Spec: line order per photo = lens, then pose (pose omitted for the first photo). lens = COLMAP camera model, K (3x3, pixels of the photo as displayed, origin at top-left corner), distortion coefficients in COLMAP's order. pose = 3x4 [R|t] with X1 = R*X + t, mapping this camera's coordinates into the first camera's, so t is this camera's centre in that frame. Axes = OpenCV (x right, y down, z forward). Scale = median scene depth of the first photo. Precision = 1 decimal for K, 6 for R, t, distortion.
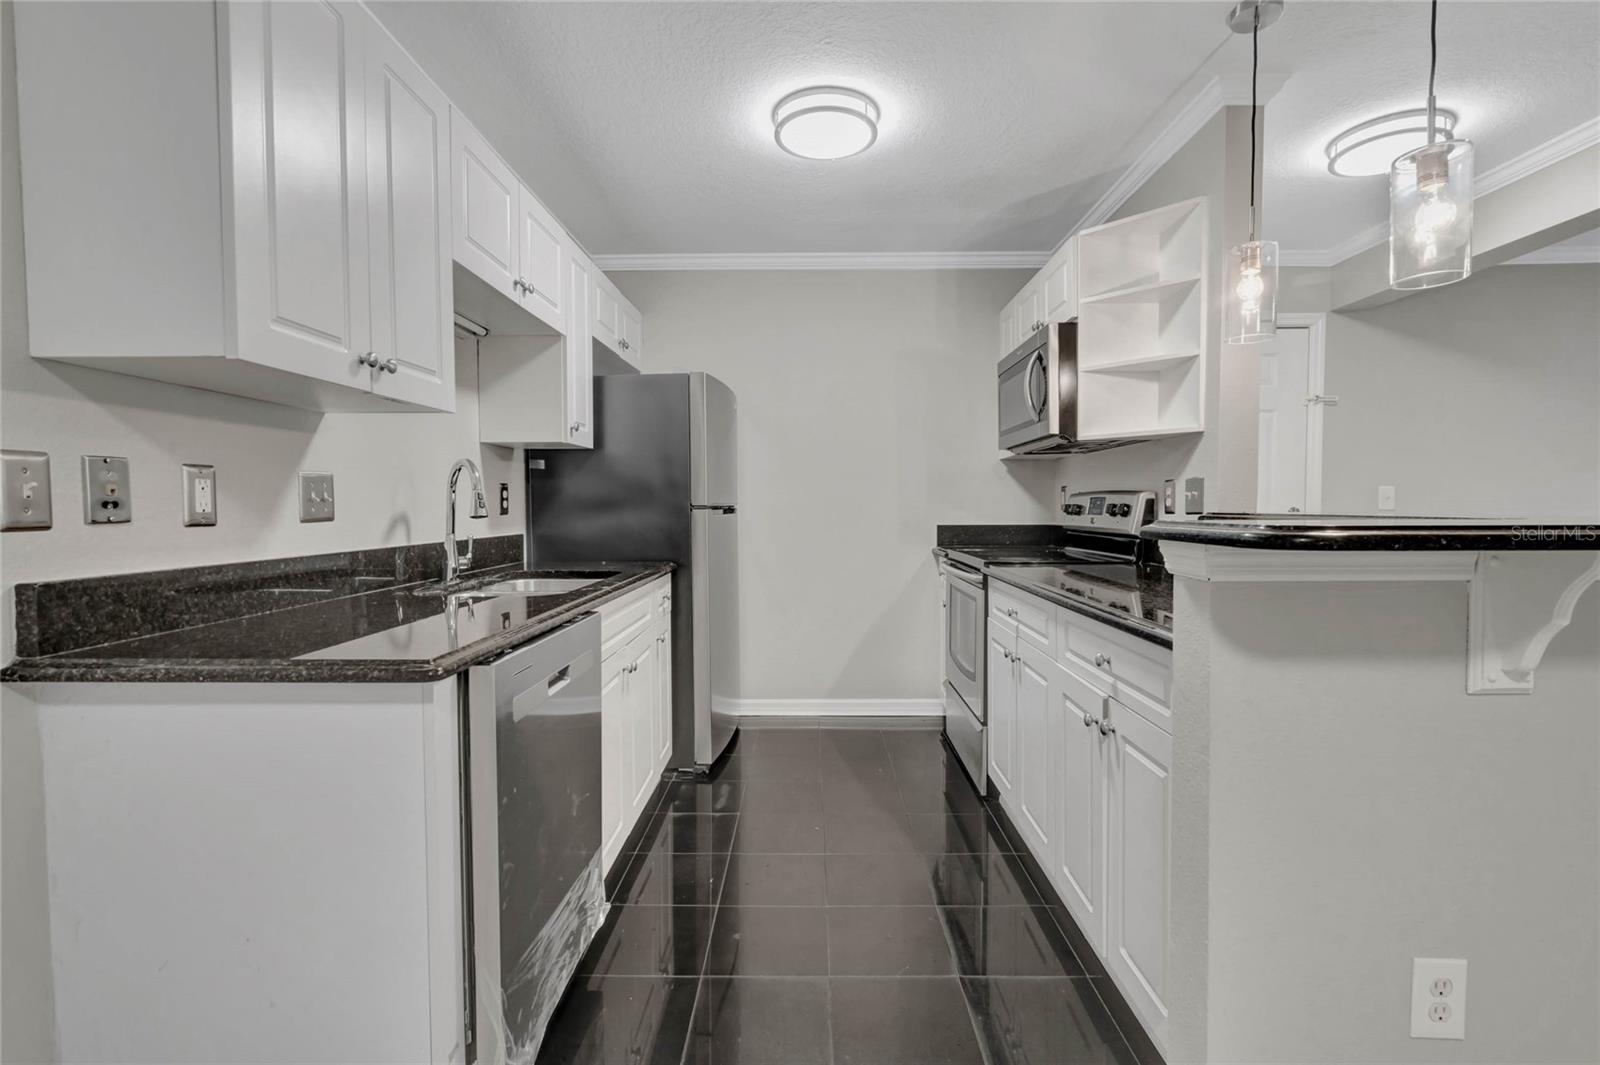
lens RADIAL K [[733.3, 0, 805.0], [0, 733.3, 531.2], [0, 0, 1]] dist [-0.003691, 0.001351]
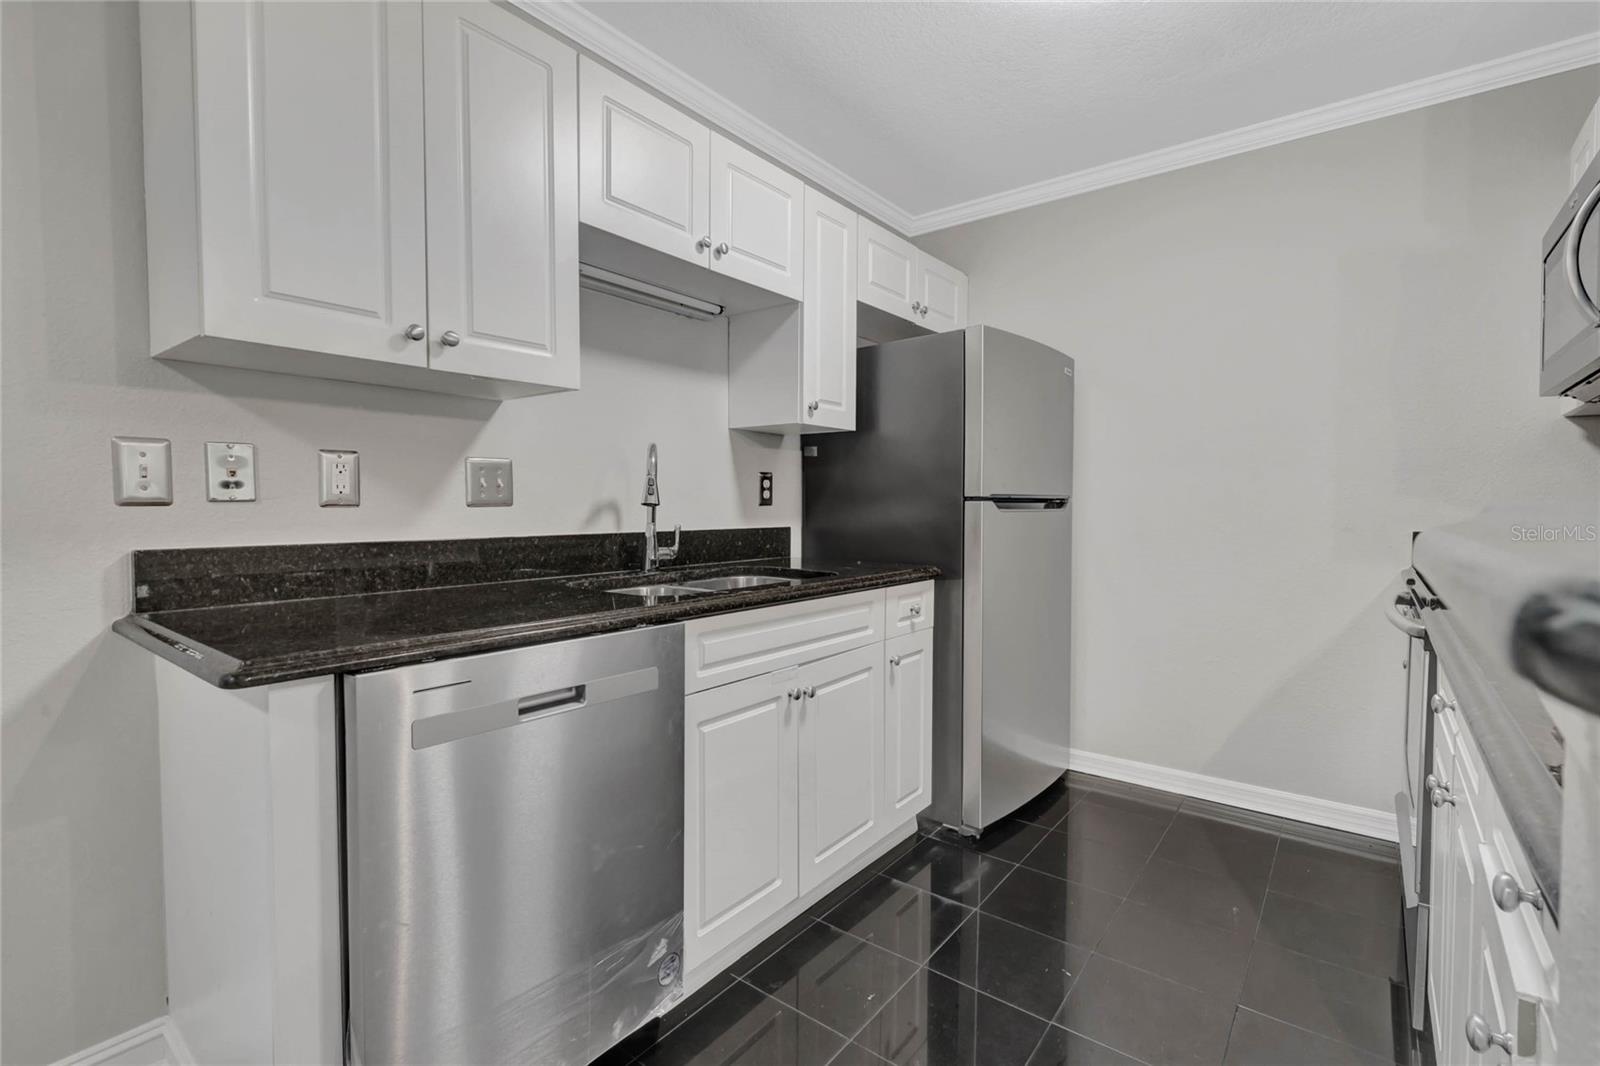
lens RADIAL K [[733.3, 0, 792.8], [0, 733.3, 530.3], [0, 0, 1]] dist [-0.003691, 0.001351]
pose [[0.793491, 0.027689, -0.607952, 0.205019], [-0.027914, 0.999569, 0.009092, -0.000289], [0.607941, 0.009756, 0.793922, 0.297104]]
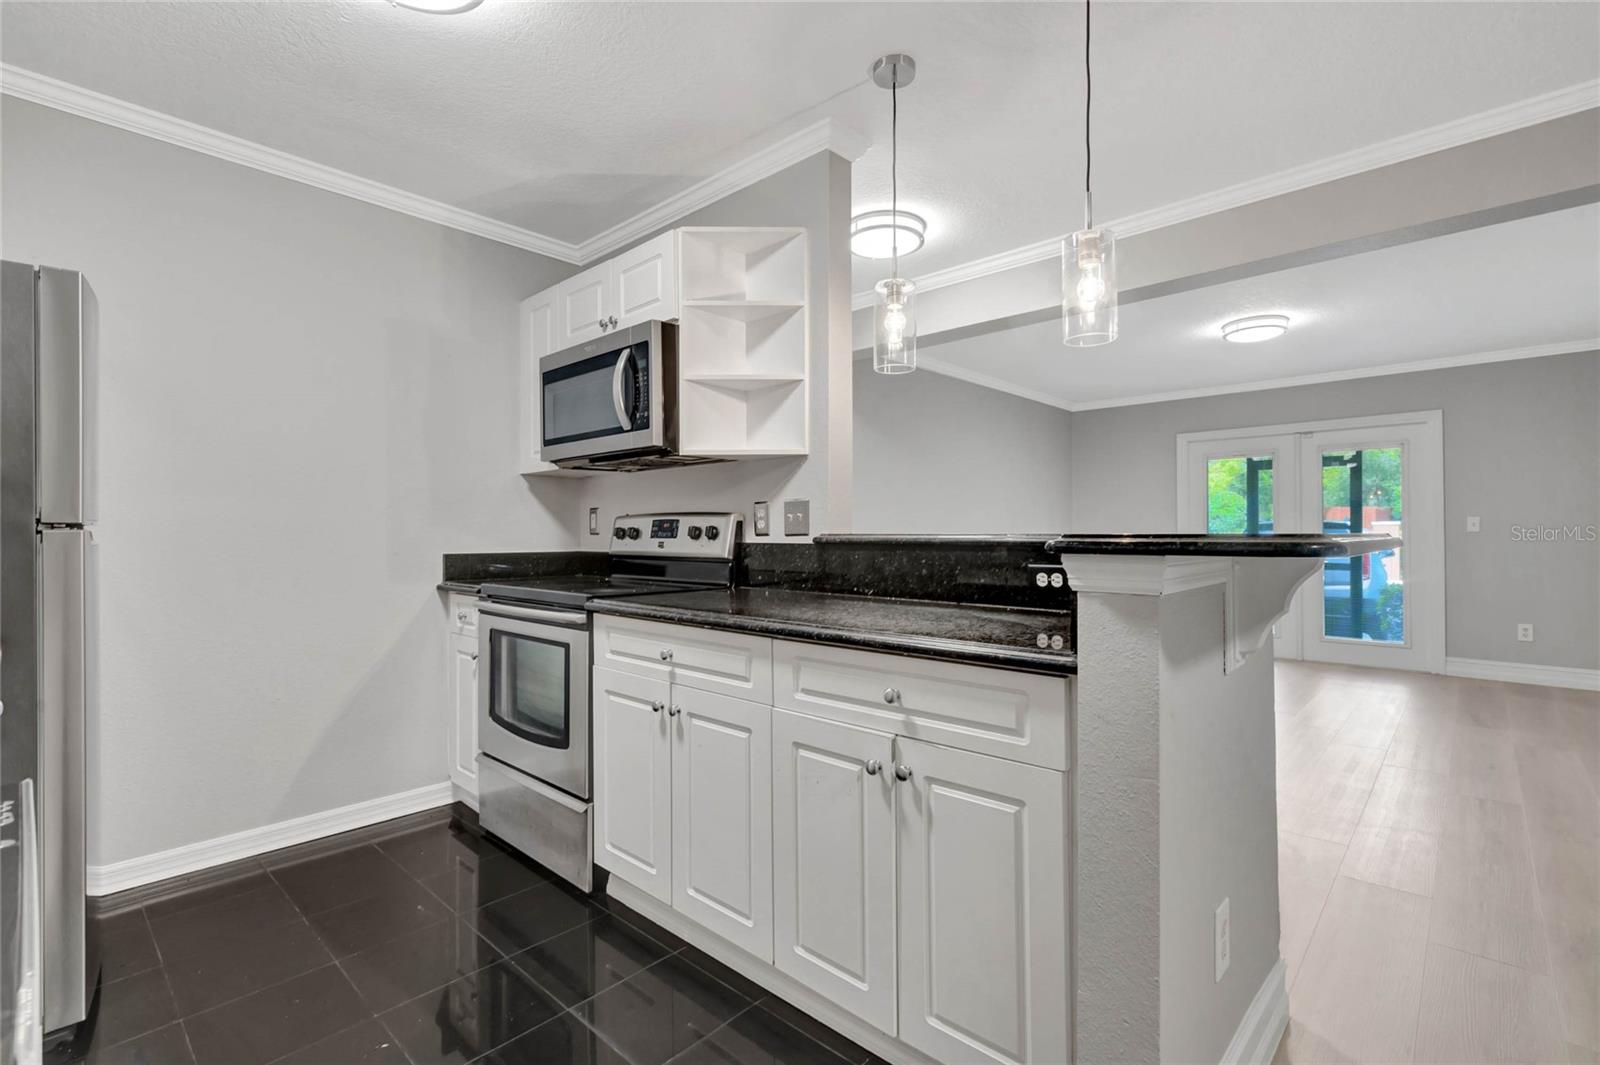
lens RADIAL K [[733.3, 0, 800.8], [0, 733.3, 526.7], [0, 0, 1]] dist [-0.003691, 0.001351]
pose [[0.668896, 0.009697, 0.743293, -0.204675], [0.025281, 0.999040, -0.035785, 0.000564], [-0.742926, 0.042728, 0.668008, 0.300625]]
